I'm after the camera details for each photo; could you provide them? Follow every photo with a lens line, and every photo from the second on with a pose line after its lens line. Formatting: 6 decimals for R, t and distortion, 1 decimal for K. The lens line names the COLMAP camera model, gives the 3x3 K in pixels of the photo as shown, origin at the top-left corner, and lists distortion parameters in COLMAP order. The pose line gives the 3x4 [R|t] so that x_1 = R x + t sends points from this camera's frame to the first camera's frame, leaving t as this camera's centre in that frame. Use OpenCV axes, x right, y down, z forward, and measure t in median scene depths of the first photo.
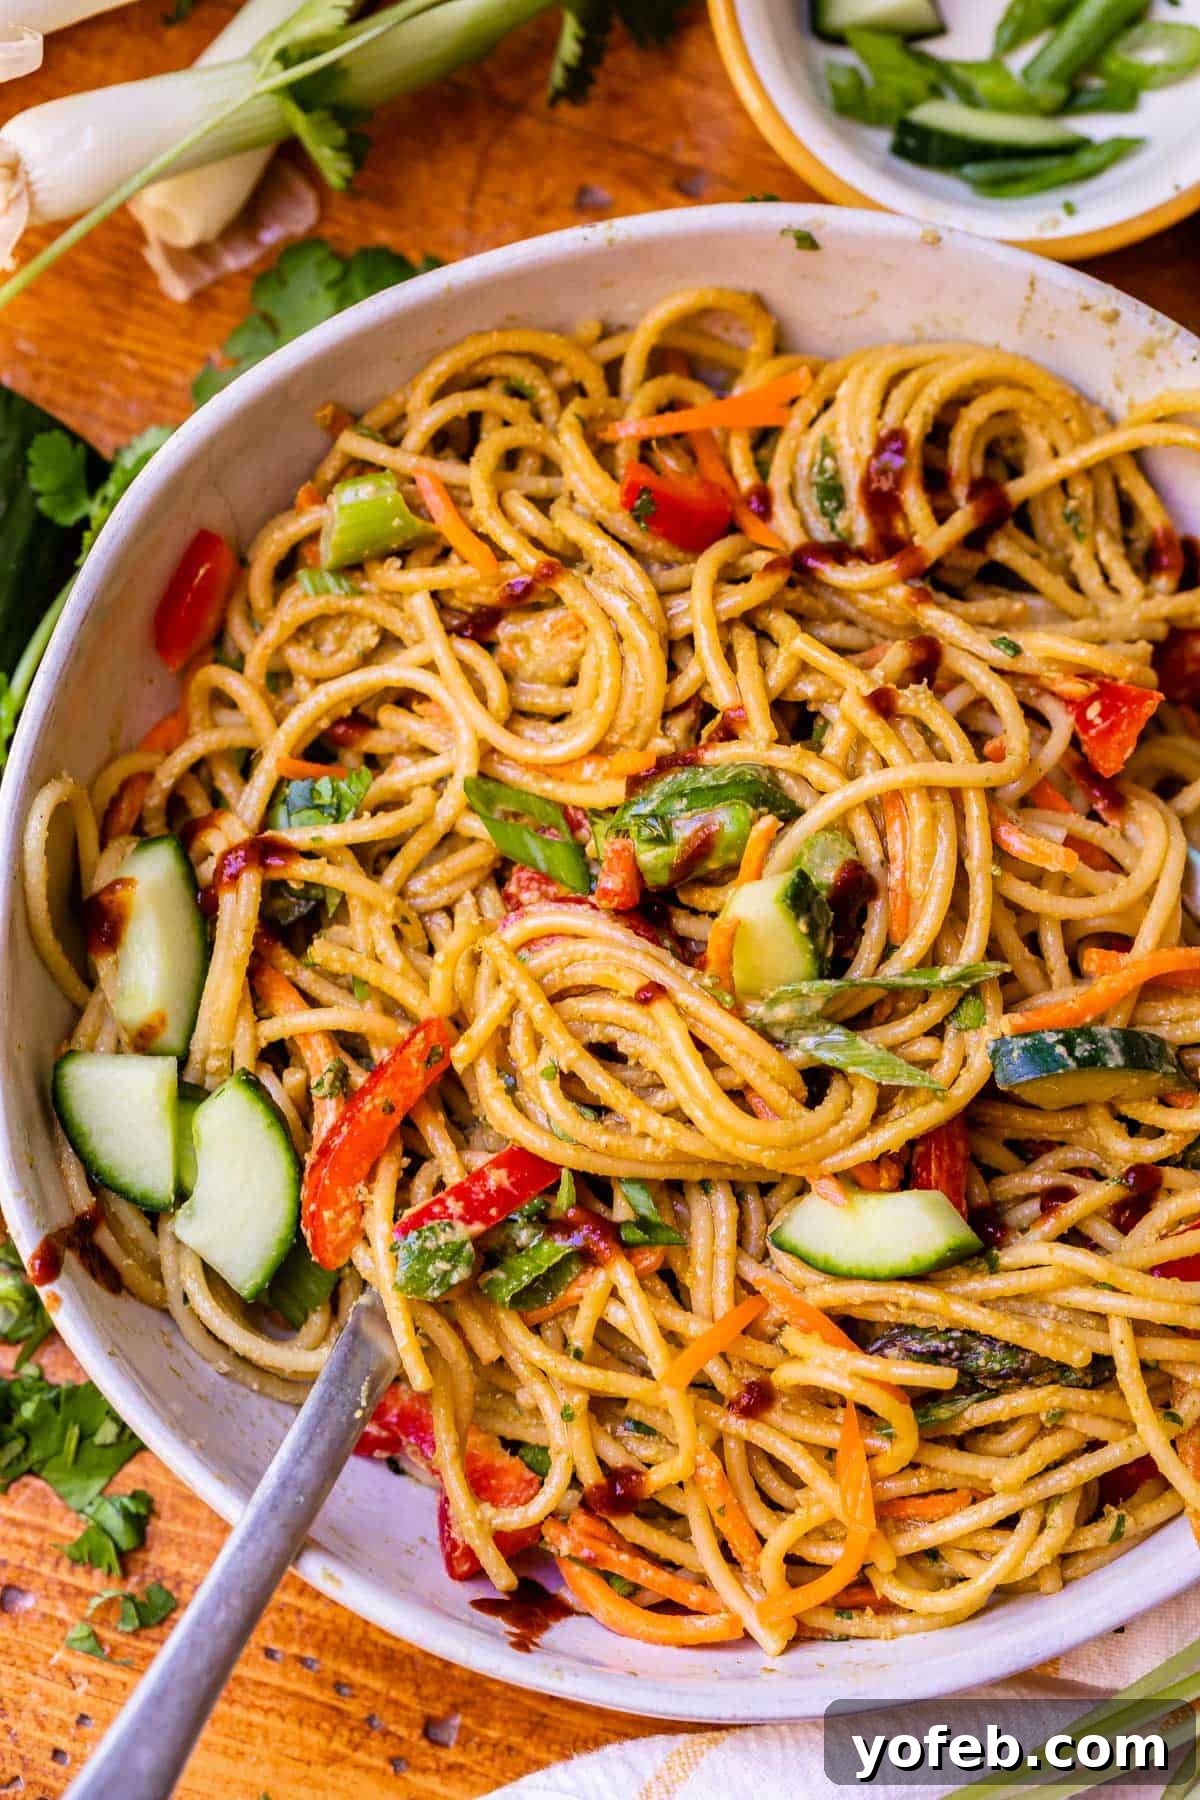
lens RADIAL K [[6822.4, 0, 600.0], [0, 6822.4, 900.0], [0, 0, 1]] dist [-0.059581, 0.428584]
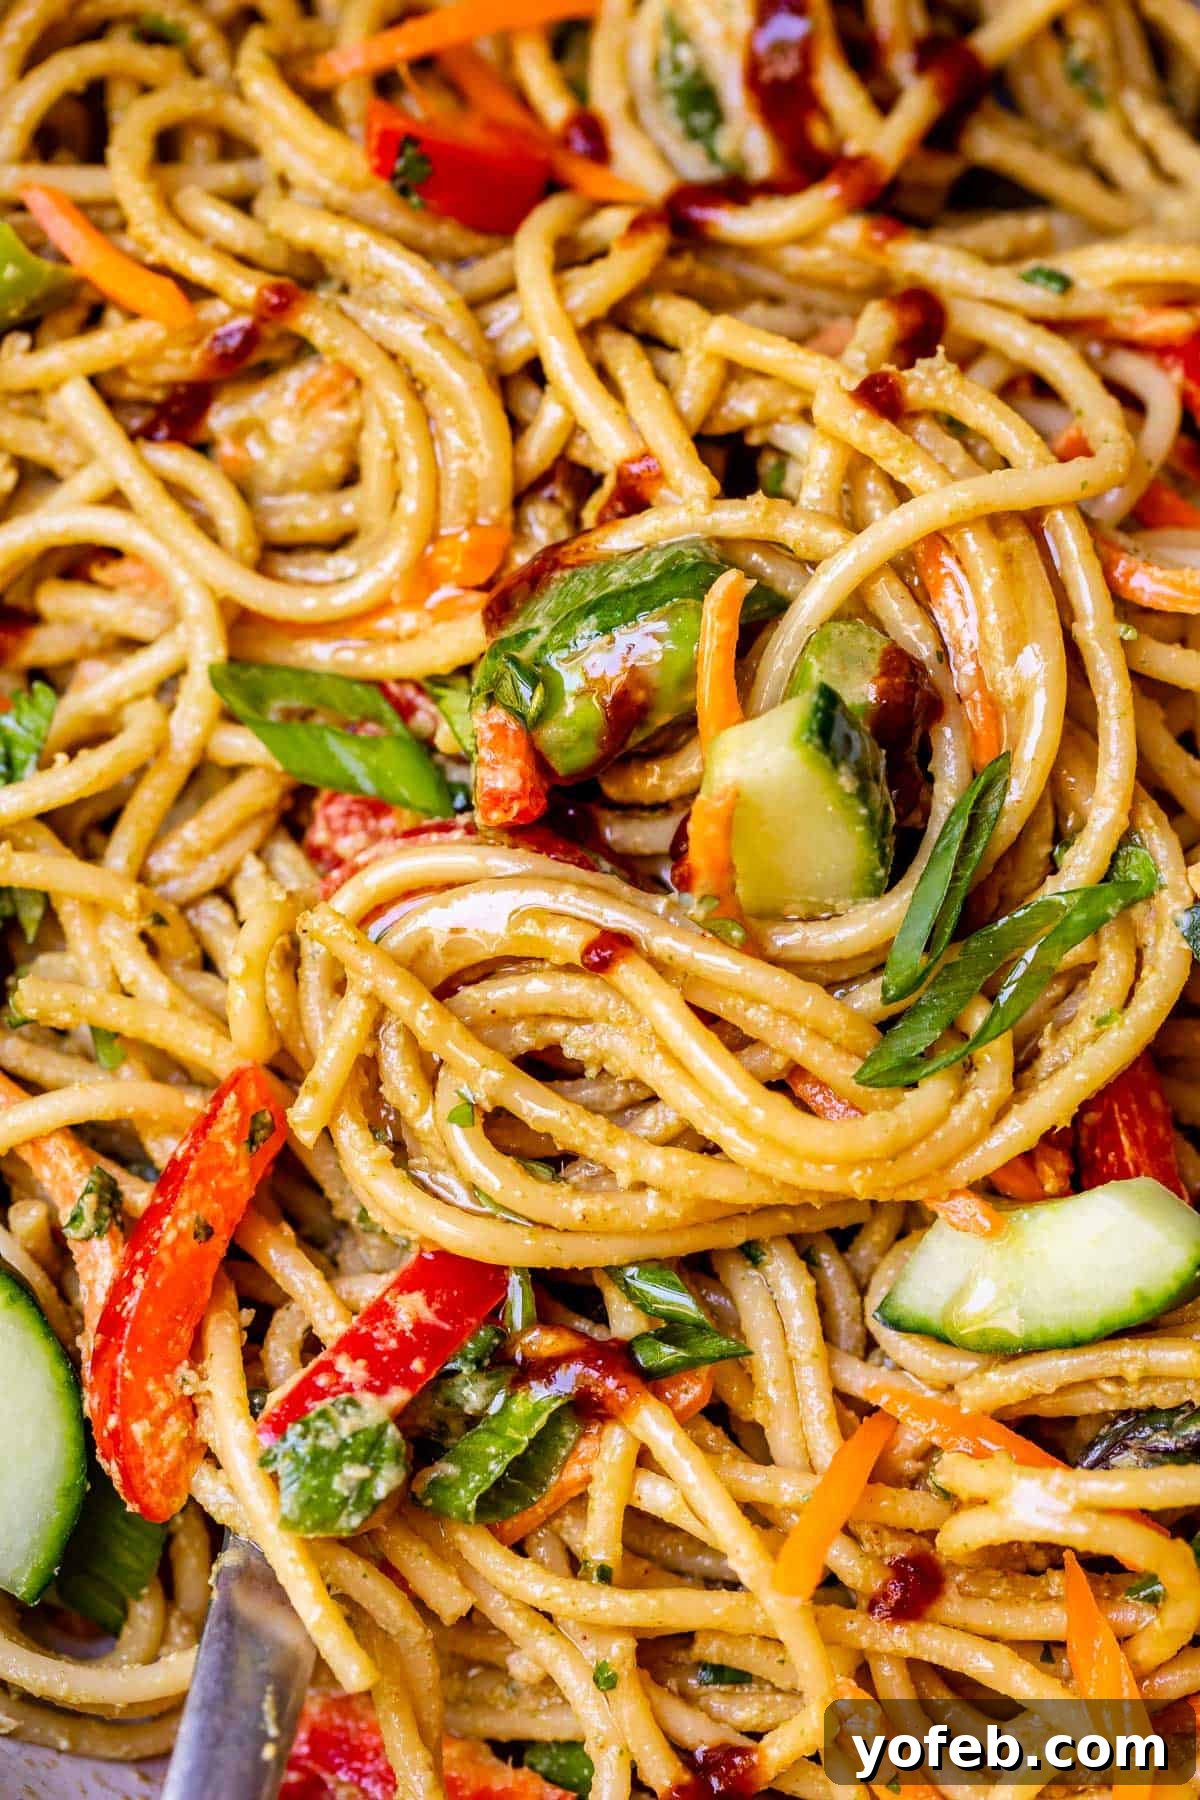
lens RADIAL K [[6822.4, 0, 600.0], [0, 6822.4, 900.0], [0, 0, 1]] dist [-0.059581, 0.428584]
pose [[0.974479, -0.196910, 0.107781, -0.055151], [0.200850, 0.979252, -0.026906, 0.025102], [-0.100247, 0.047867, 0.993811, 0.407995]]
